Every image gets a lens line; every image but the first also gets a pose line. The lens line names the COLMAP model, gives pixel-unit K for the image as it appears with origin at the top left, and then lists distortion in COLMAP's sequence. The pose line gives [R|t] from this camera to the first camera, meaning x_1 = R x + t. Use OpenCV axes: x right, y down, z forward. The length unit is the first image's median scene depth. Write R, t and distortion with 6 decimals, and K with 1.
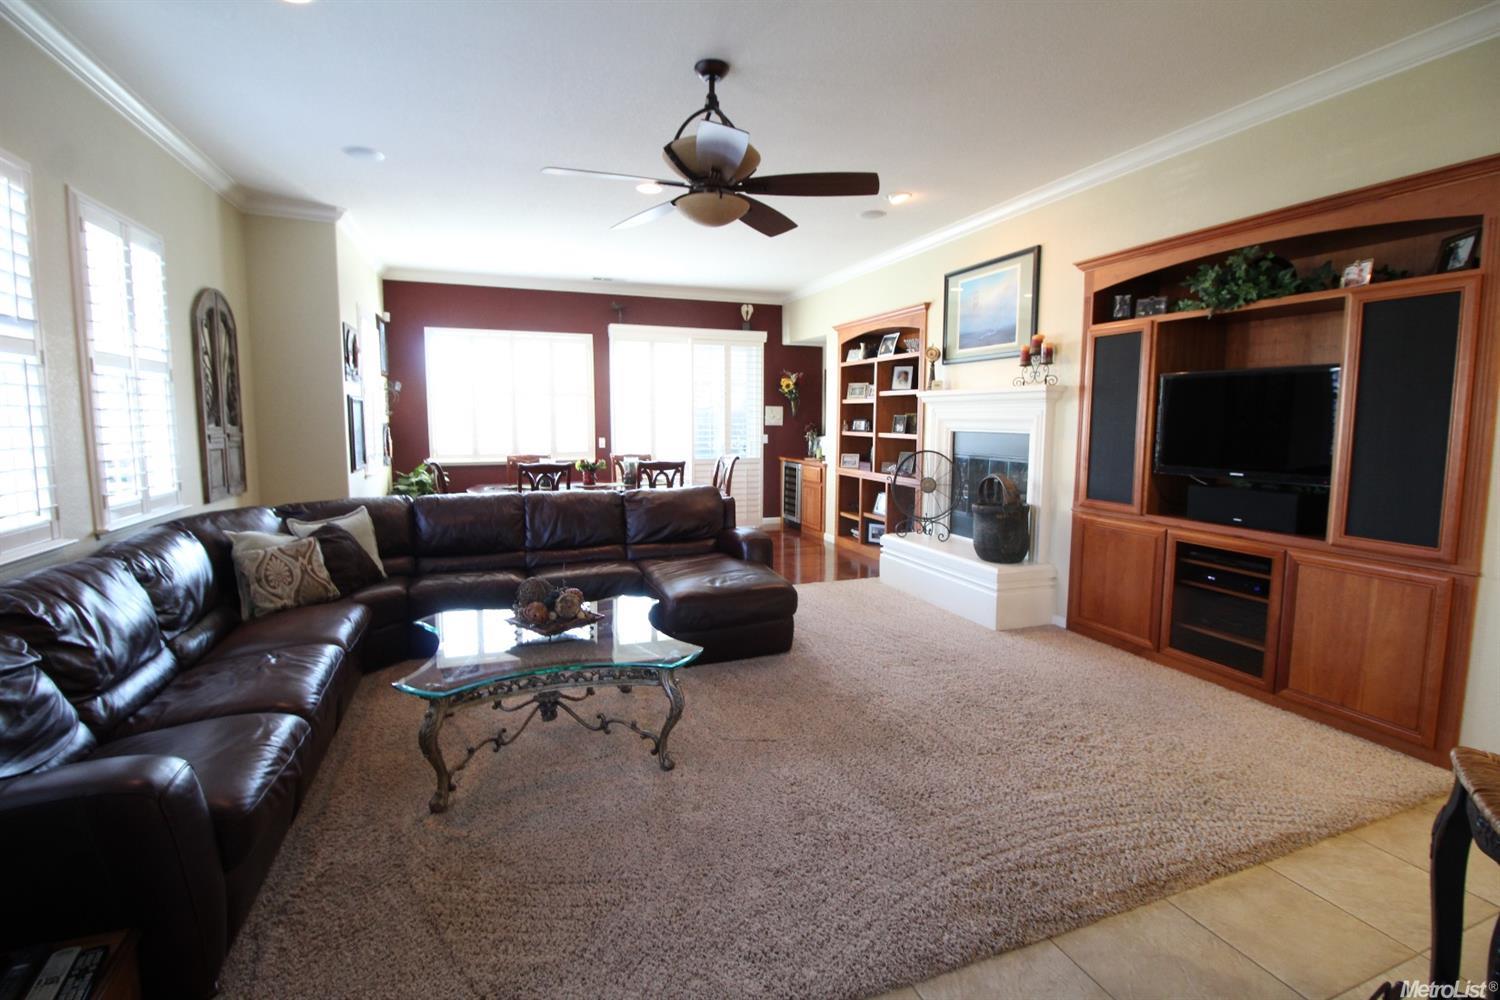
lens RADIAL K [[693.2, 0, 753.8], [0, 693.2, 494.3], [0, 0, 1]] dist [-0.011204, -0.003171]
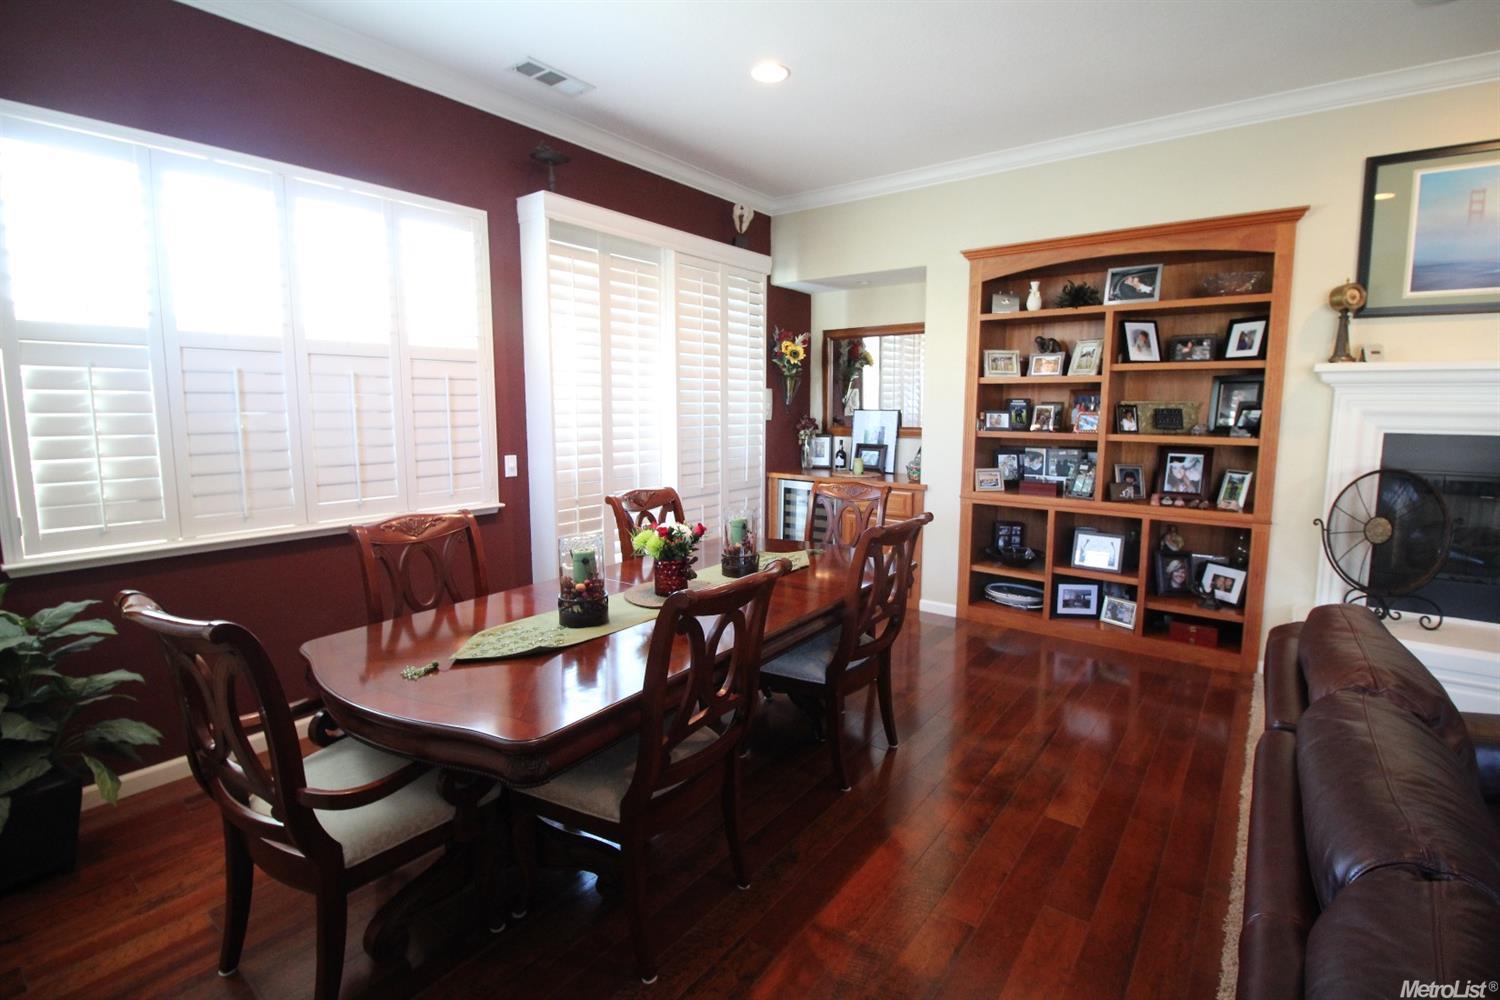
lens RADIAL K [[693.2, 0, 753.5], [0, 693.2, 484.5], [0, 0, 1]] dist [-0.011204, -0.003171]
pose [[0.841374, -0.060991, 0.537001, -0.357582], [0.059189, 0.998034, 0.020616, -0.068704], [-0.537202, 0.014439, 0.843330, 0.605350]]
